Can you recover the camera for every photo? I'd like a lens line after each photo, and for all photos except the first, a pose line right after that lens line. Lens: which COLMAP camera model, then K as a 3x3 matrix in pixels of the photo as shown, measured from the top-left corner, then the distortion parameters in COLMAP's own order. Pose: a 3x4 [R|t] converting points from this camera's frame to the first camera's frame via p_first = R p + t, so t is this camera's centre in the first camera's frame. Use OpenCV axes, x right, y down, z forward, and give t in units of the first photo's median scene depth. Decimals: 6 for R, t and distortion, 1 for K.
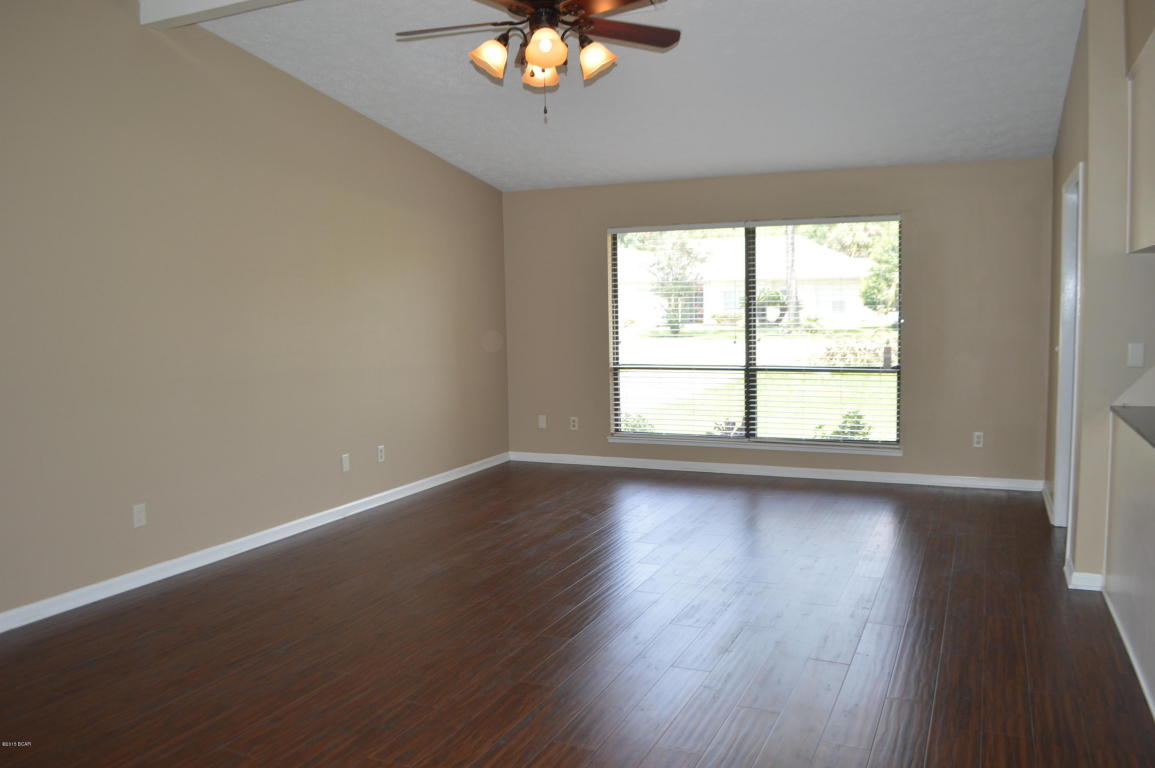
lens RADIAL K [[926.1, 0, 568.9], [0, 926.1, 385.1], [0, 0, 1]] dist [-0.075197, 0.002045]
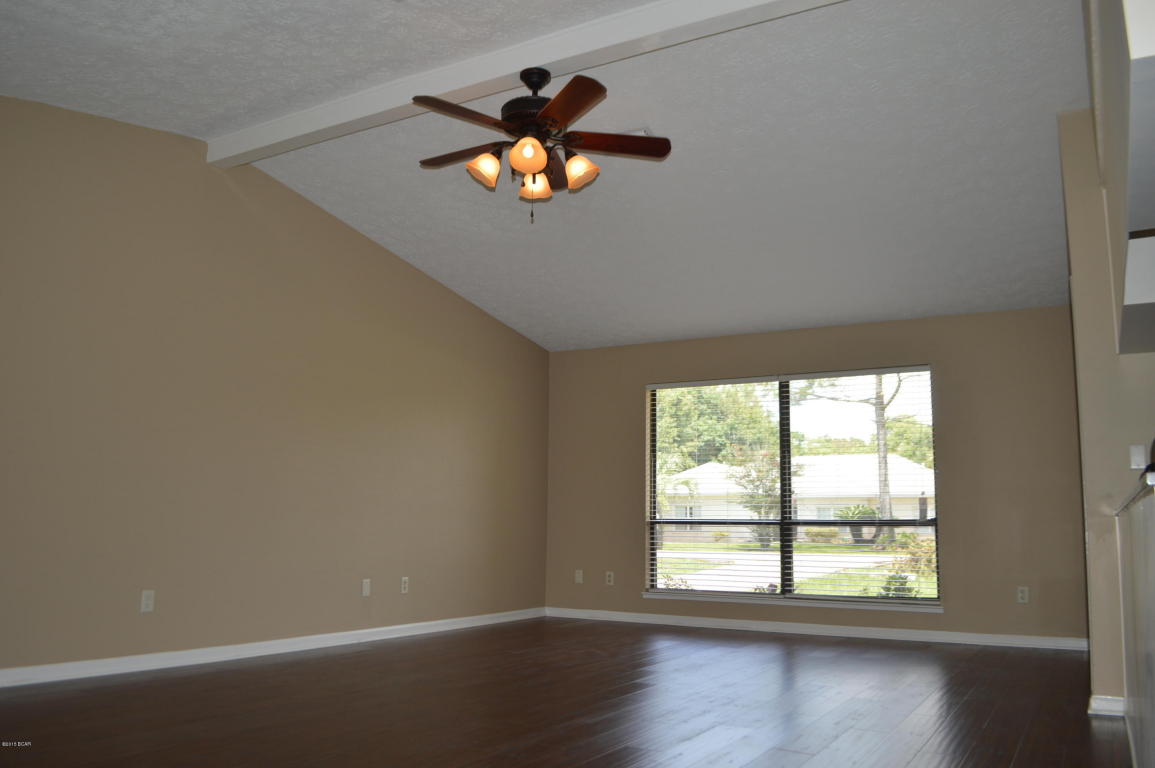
lens RADIAL K [[926.1, 0, 568.9], [0, 926.1, 385.1], [0, 0, 1]] dist [-0.075197, 0.002045]
pose [[0.993909, 0.016876, -0.108903, 0.072397], [-0.042007, 0.971613, -0.232816, 0.079106], [0.101882, 0.235972, 0.966404, -0.005822]]
